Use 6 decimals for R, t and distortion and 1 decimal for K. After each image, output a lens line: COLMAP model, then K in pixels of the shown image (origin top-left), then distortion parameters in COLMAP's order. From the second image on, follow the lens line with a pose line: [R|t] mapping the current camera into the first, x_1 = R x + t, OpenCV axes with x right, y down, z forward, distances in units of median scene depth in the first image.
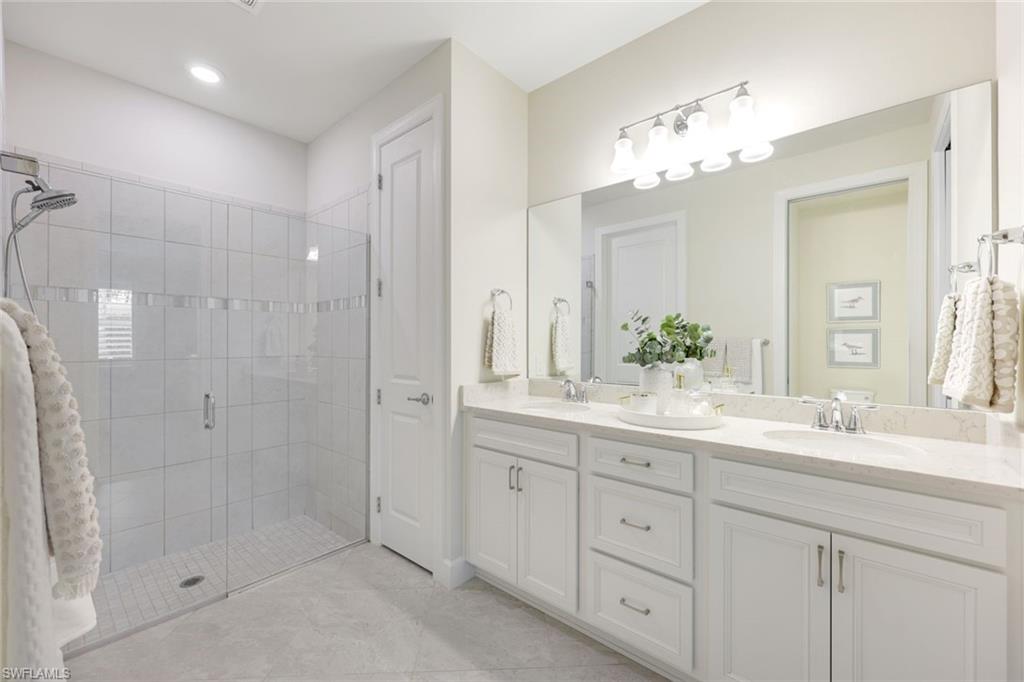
lens RADIAL K [[409.8, 0, 503.6], [0, 409.8, 344.7], [0, 0, 1]] dist [0.001255, -0.000443]
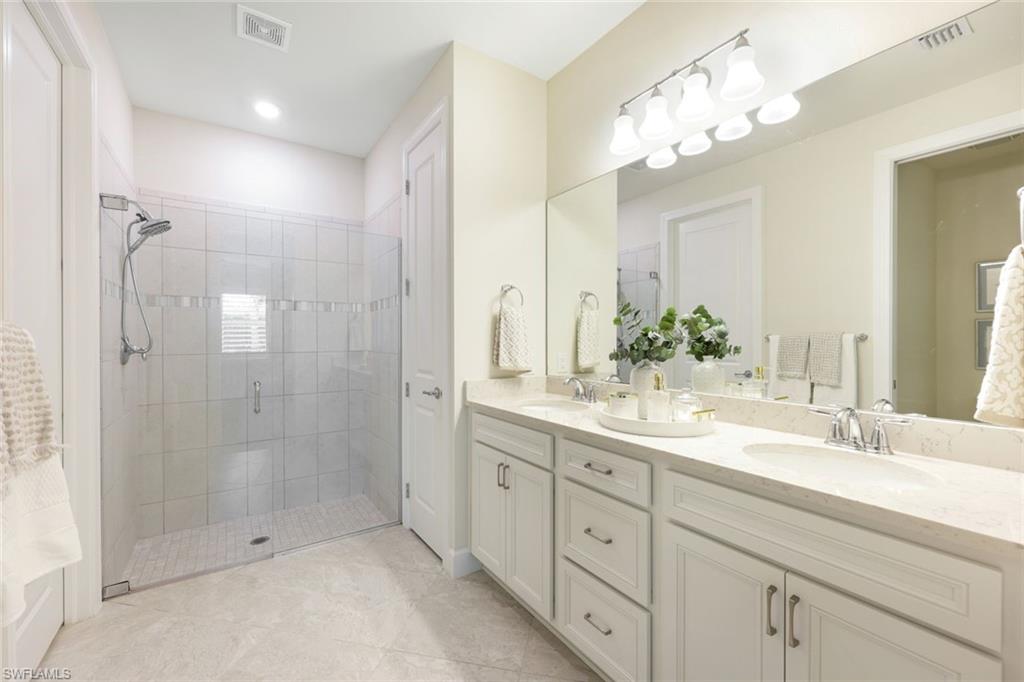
lens RADIAL K [[409.8, 0, 504.7], [0, 409.8, 342.9], [0, 0, 1]] dist [0.001255, -0.000443]
pose [[0.967255, 0.000764, -0.253804, 0.260434], [0.000807, 0.999981, 0.006086, -0.000827], [0.253804, -0.006092, 0.967237, 0.041605]]
